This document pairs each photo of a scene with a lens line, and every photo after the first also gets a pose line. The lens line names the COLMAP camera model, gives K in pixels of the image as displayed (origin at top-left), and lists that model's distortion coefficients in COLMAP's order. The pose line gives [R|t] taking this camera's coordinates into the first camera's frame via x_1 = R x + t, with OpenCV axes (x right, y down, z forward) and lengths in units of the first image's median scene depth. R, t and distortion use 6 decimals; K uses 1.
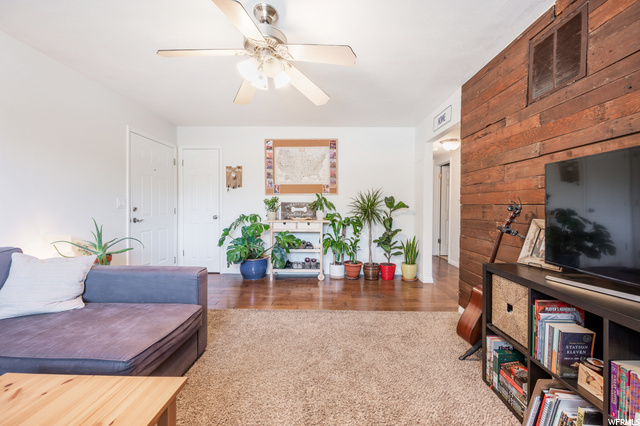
lens RADIAL K [[250.5, 0, 321.4], [0, 250.5, 209.4], [0, 0, 1]] dist [-0.000306, -0.000133]
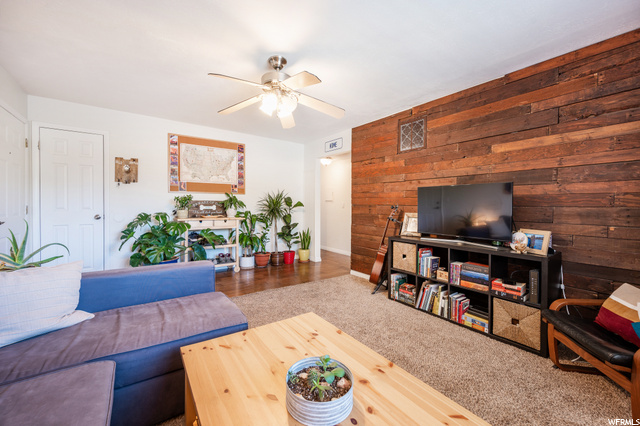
lens RADIAL K [[253.7, 0, 304.3], [0, 253.7, 205.4], [0, 0, 1]] dist [0.000035, -0.000047]
pose [[0.824712, 0.003913, 0.565539, -0.392536], [-0.000867, 0.999984, -0.005655, -0.003578], [-0.565552, 0.004174, 0.824702, -0.088185]]
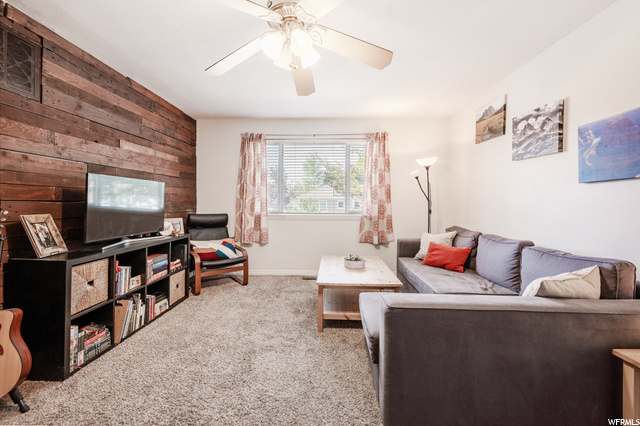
lens RADIAL K [[264.3, 0, 323.4], [0, 264.3, 204.5], [0, 0, 1]] dist [-0.000641, -0.000037]
pose [[-0.999933, -0.010103, 0.005569, -0.150109], [-0.010004, 0.999796, 0.017544, -0.014726], [-0.005746, 0.017488, -0.999831, 0.830943]]
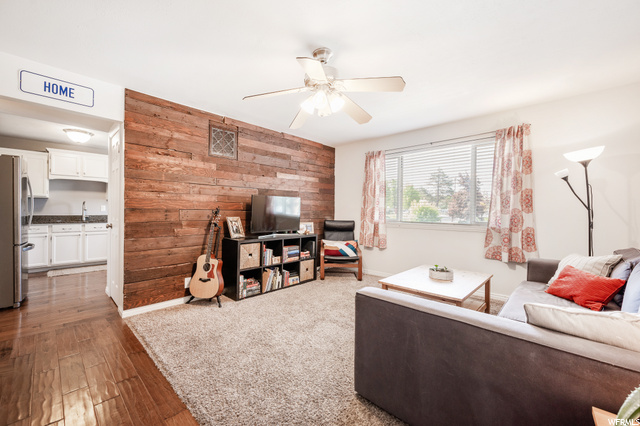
lens RADIAL K [[263.1, 0, 304.9], [0, 263.1, 211.7], [0, 0, 1]] dist [0.000360, 0.000030]
pose [[-0.720078, -0.012490, 0.693780, -0.462658], [-0.004138, 0.999898, 0.013706, -0.015812], [-0.693880, 0.006999, -0.720056, 0.861436]]
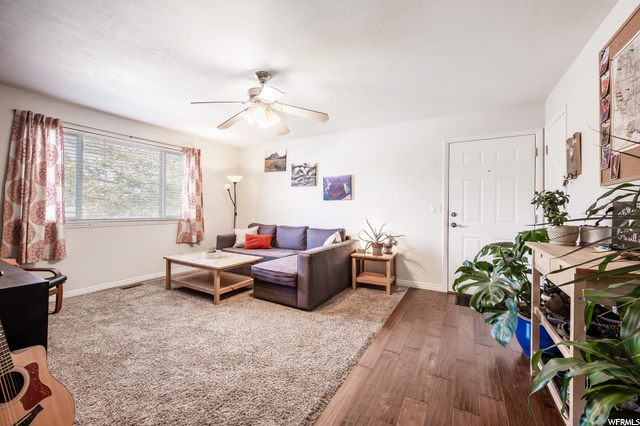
lens RADIAL K [[250.5, 0, 321.4], [0, 250.5, 209.4], [0, 0, 1]] dist [-0.000306, -0.000133]
pose [[-0.477520, -0.005988, -0.878601, 0.376310], [-0.019143, 0.999810, 0.003590, -0.012822], [0.878413, 0.018534, -0.477544, 0.870381]]
